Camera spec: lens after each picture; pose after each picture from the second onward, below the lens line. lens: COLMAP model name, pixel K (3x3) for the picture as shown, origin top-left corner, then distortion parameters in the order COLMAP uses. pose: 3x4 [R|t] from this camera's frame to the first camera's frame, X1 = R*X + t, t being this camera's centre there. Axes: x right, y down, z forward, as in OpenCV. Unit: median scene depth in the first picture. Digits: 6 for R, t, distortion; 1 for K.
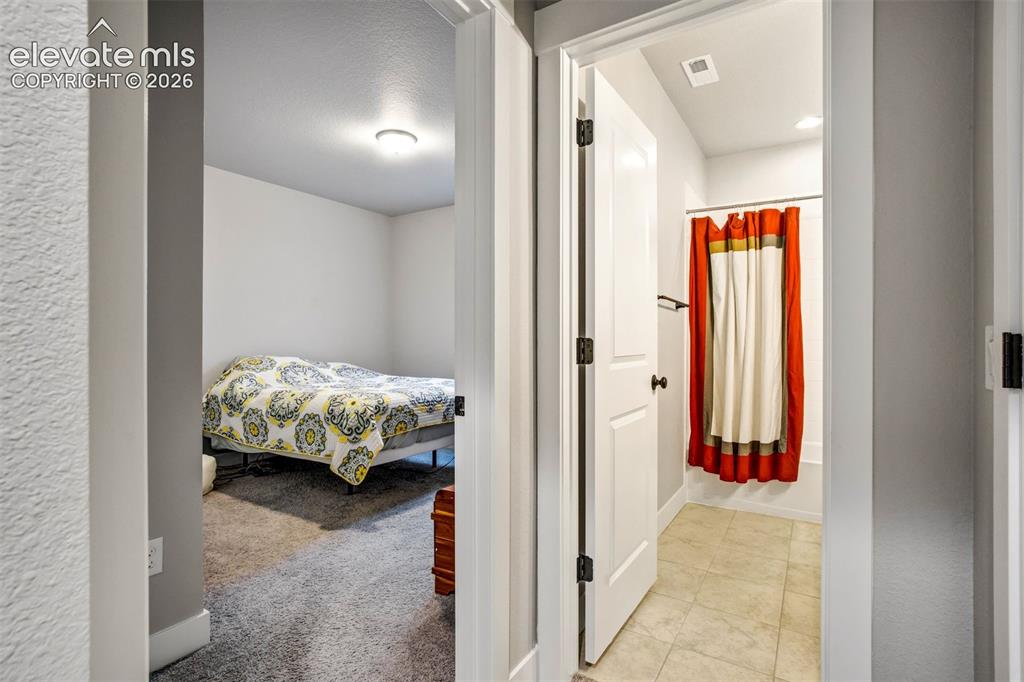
lens RADIAL K [[483.7, 0, 516.4], [0, 483.7, 341.4], [0, 0, 1]] dist [-0.027539, 0.000089]
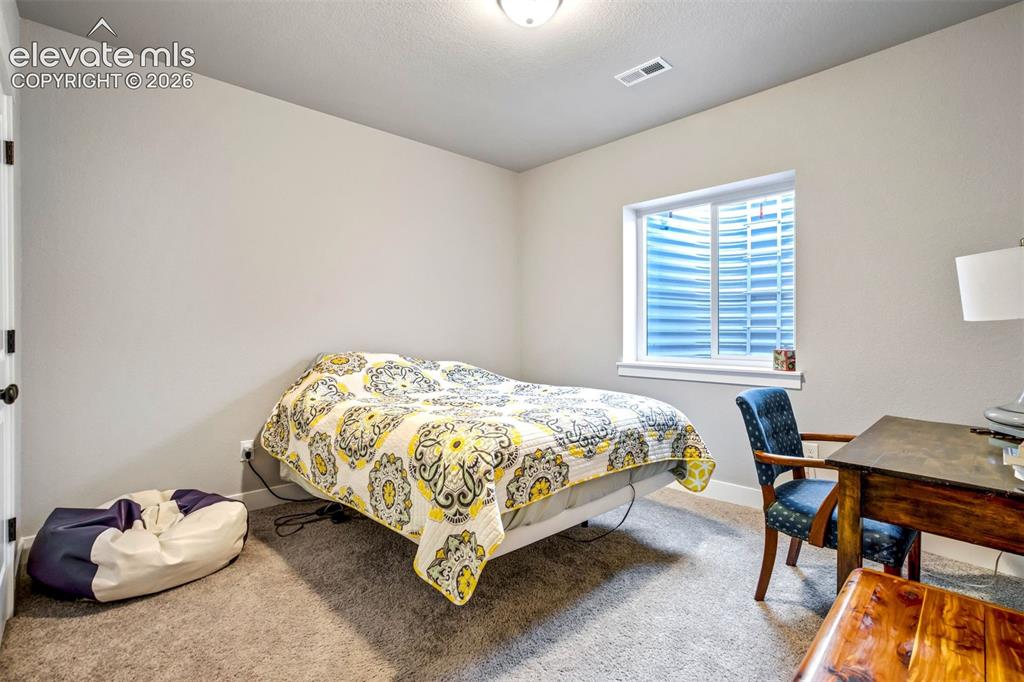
lens RADIAL K [[483.7, 0, 516.4], [0, 483.7, 341.4], [0, 0, 1]] dist [-0.027539, 0.000089]
pose [[0.967798, 0.006064, -0.251654, -0.127464], [-0.002095, 0.999869, 0.016038, 0.001342], [0.251719, -0.014994, 0.967684, 0.461043]]
